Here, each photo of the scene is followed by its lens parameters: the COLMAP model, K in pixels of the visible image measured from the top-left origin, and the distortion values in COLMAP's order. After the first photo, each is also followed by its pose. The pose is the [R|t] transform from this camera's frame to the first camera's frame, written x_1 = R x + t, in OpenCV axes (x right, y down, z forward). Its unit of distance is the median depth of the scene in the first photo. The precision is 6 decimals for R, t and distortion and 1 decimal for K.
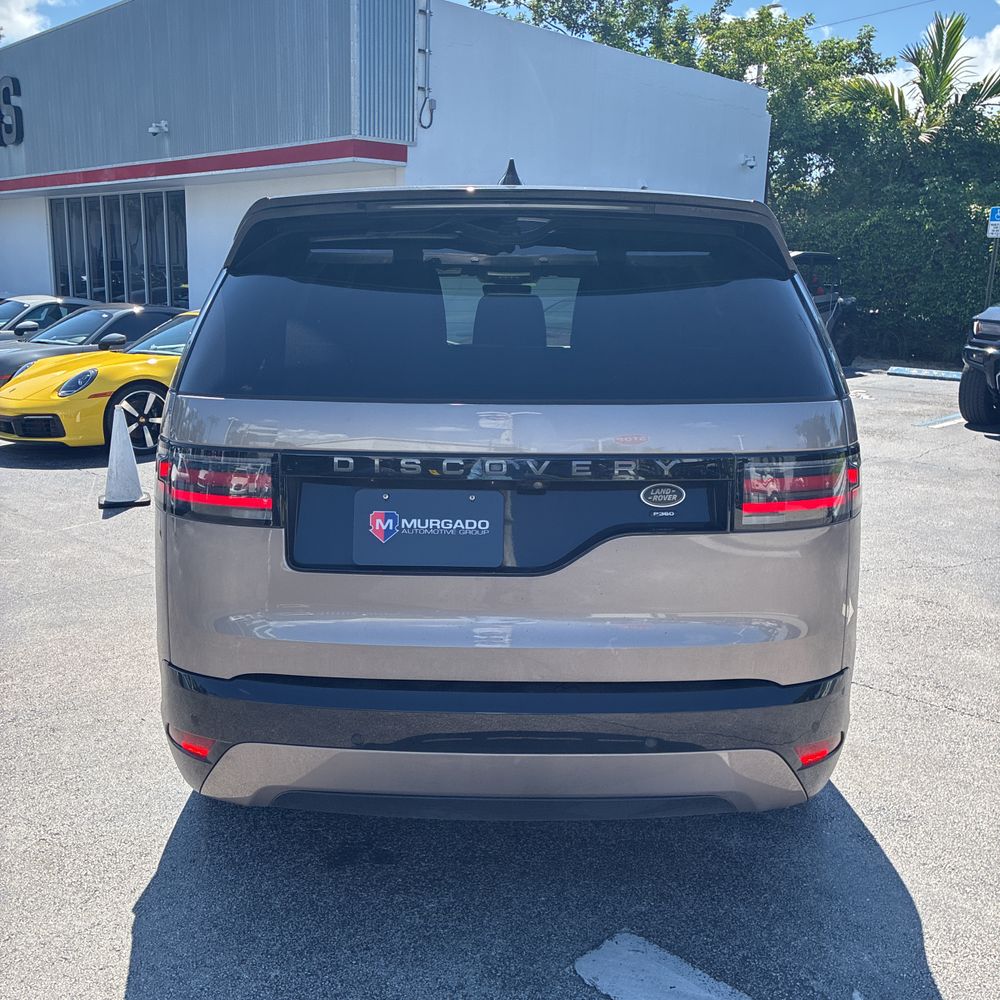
lens RADIAL K [[1018.2, 0, 501.1], [0, 1018.2, 493.4], [0, 0, 1]] dist [0.032411, 0.000000]
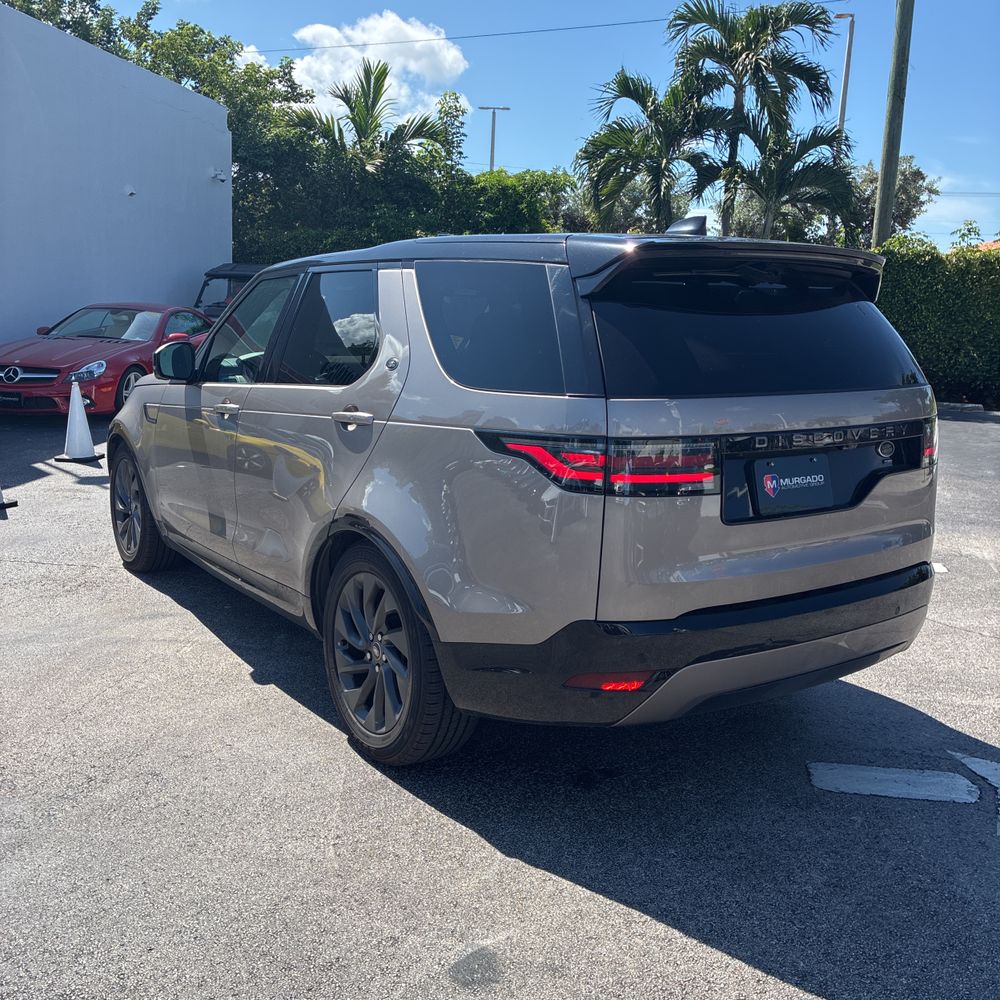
lens RADIAL K [[1018.2, 0, 484.3], [0, 1018.2, 500.9], [0, 0, 1]] dist [0.032411, 0.000000]
pose [[0.820599, -0.099056, 0.562854, -0.217110], [0.099070, 0.994610, 0.030605, -0.005035], [-0.562852, 0.030647, 0.825990, 0.013337]]
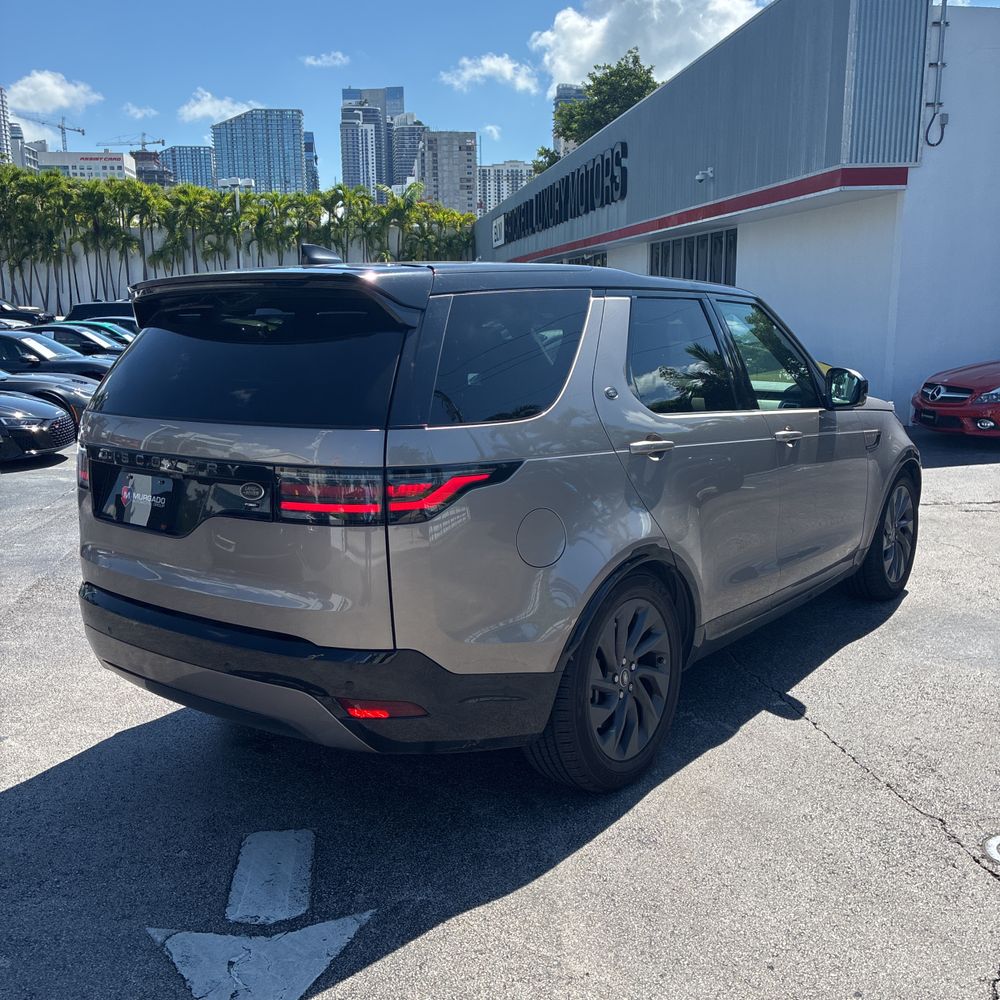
lens RADIAL K [[1018.2, 0, 487.9], [0, 1018.2, 510.4], [0, 0, 1]] dist [0.032411, 0.000000]
pose [[0.784691, 0.093293, -0.612826, 0.216328], [-0.097721, 0.994866, 0.026326, -0.008566], [0.612136, 0.039228, 0.789779, 0.016310]]
